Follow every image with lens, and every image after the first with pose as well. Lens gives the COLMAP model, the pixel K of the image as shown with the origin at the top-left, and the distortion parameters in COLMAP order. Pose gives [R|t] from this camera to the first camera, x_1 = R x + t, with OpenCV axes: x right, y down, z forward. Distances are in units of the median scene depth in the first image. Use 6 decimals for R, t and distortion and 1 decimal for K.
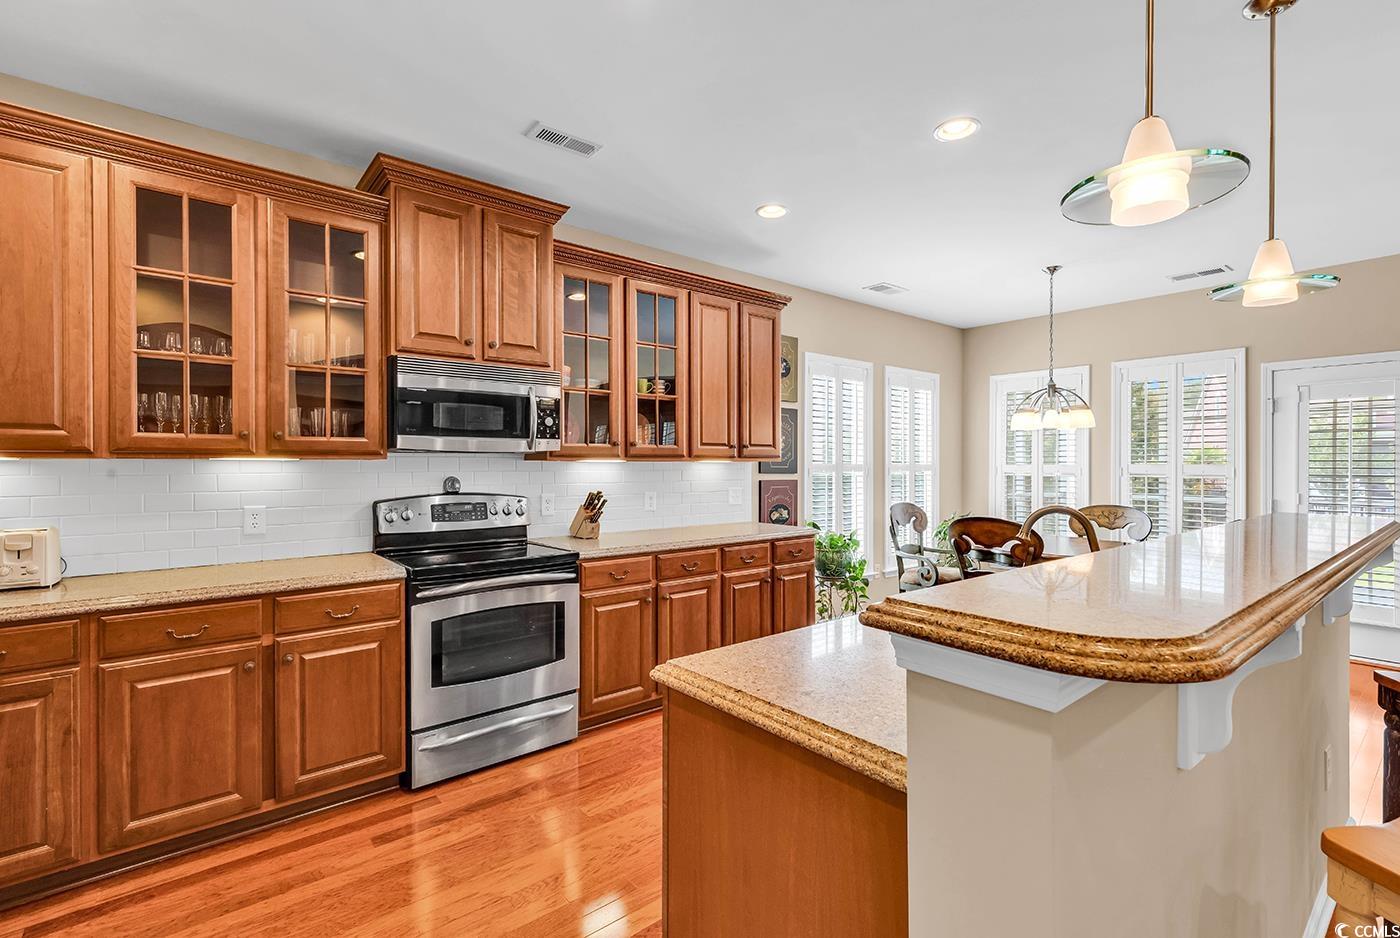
lens RADIAL K [[629.6, 0, 707.2], [0, 629.6, 465.0], [0, 0, 1]] dist [0.009487, -0.001306]
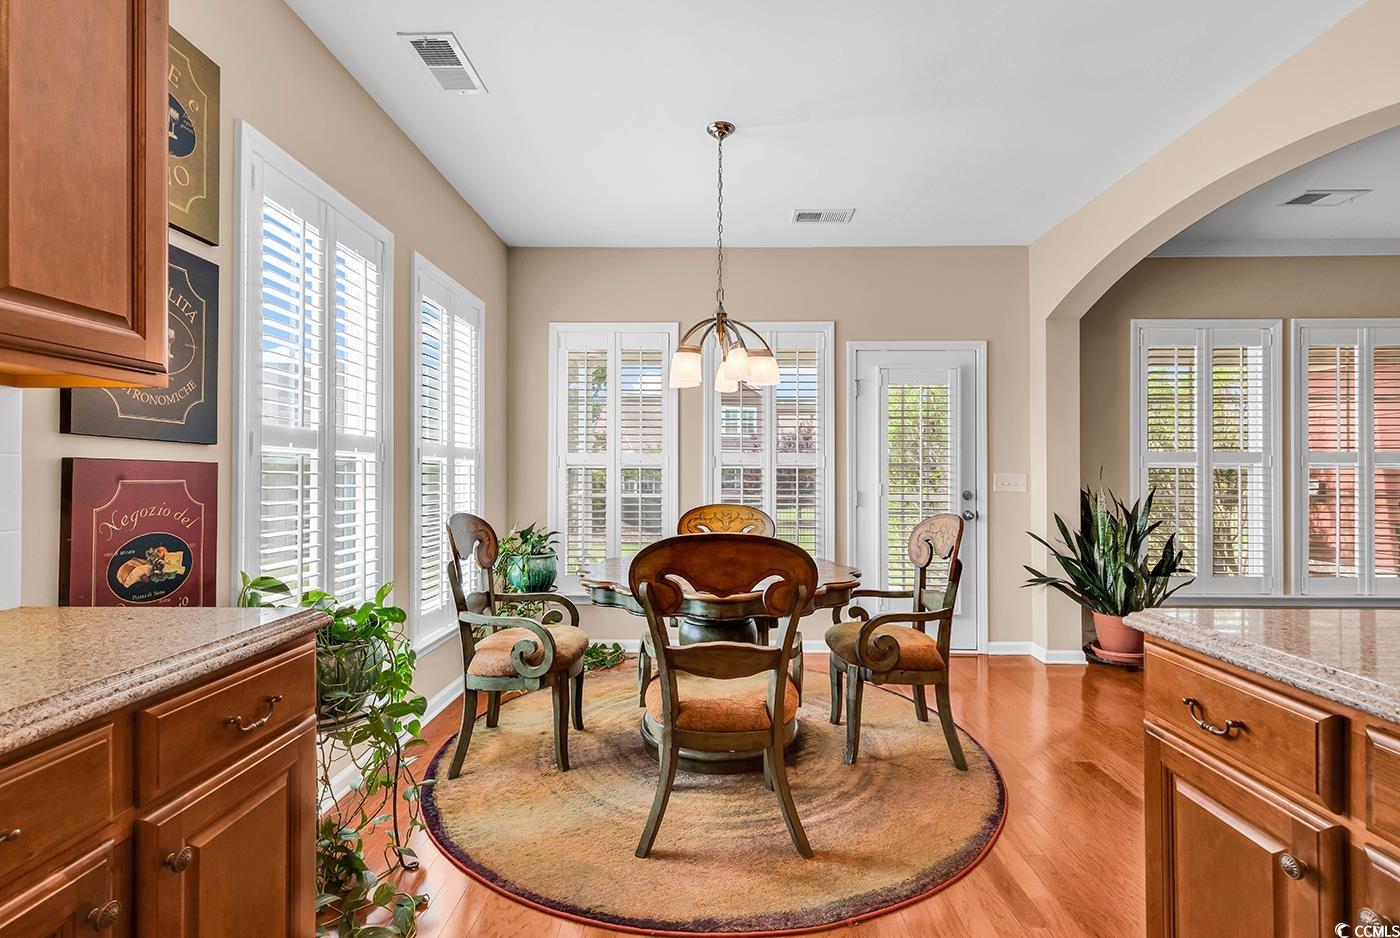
lens RADIAL K [[629.6, 0, 693.1], [0, 629.6, 467.5], [0, 0, 1]] dist [0.009487, -0.001306]
pose [[0.660042, 0.009148, 0.751173, 0.062448], [-0.000759, 0.999933, -0.011510, 0.036649], [-0.751228, 0.007027, 0.660005, 0.674398]]
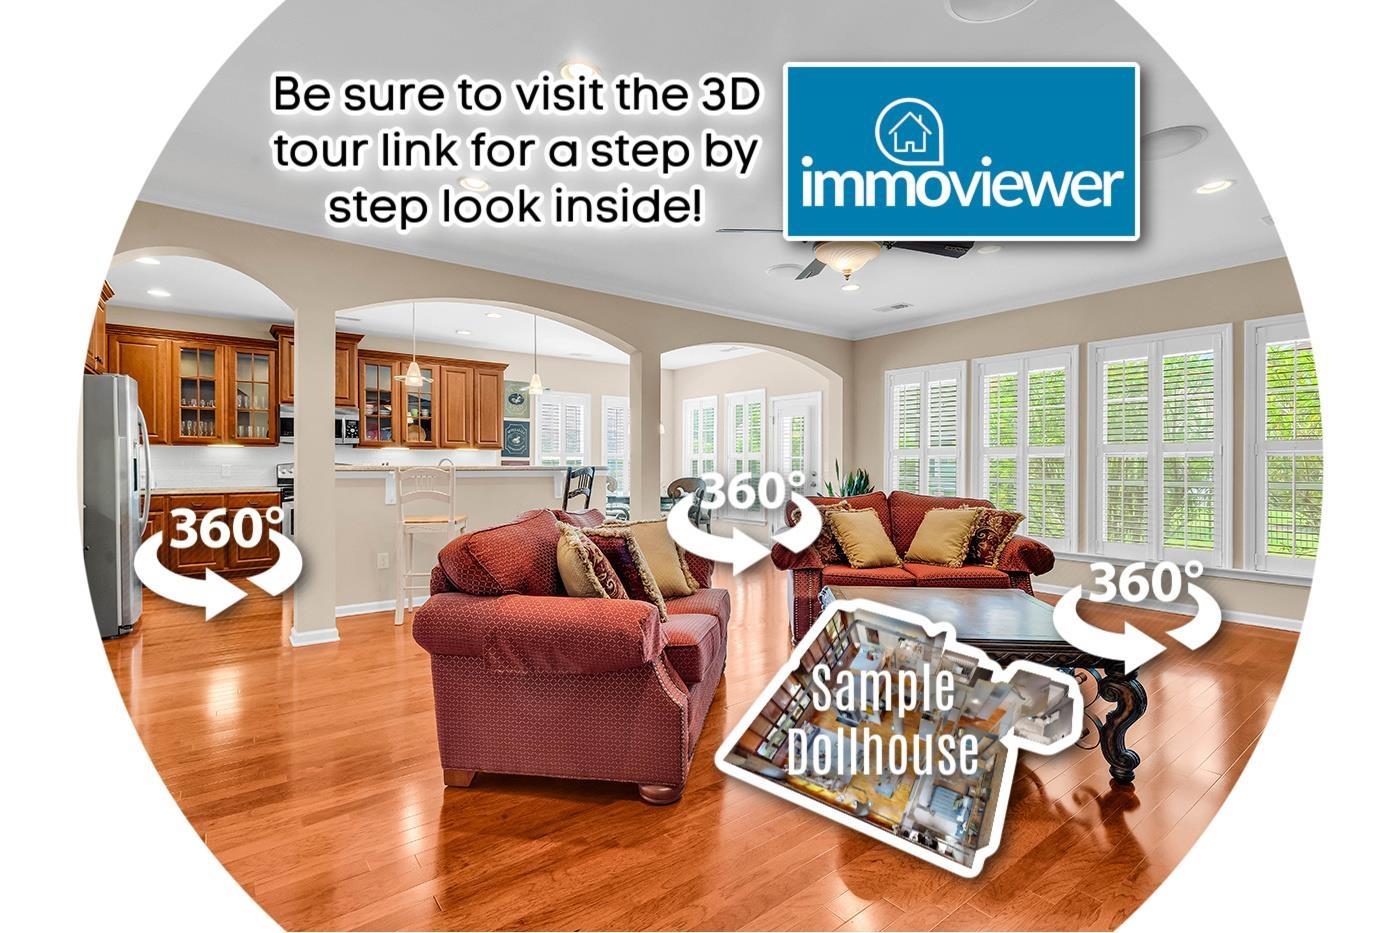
lens RADIAL K [[629.6, 0, 696.1], [0, 629.6, 465.6], [0, 0, 1]] dist [0.009487, -0.001306]
pose [[0.998944, 0.002738, -0.045868, 0.869658], [-0.002620, 0.999993, 0.002654, 0.039508], [0.045875, -0.002531, 0.998944, -0.976907]]
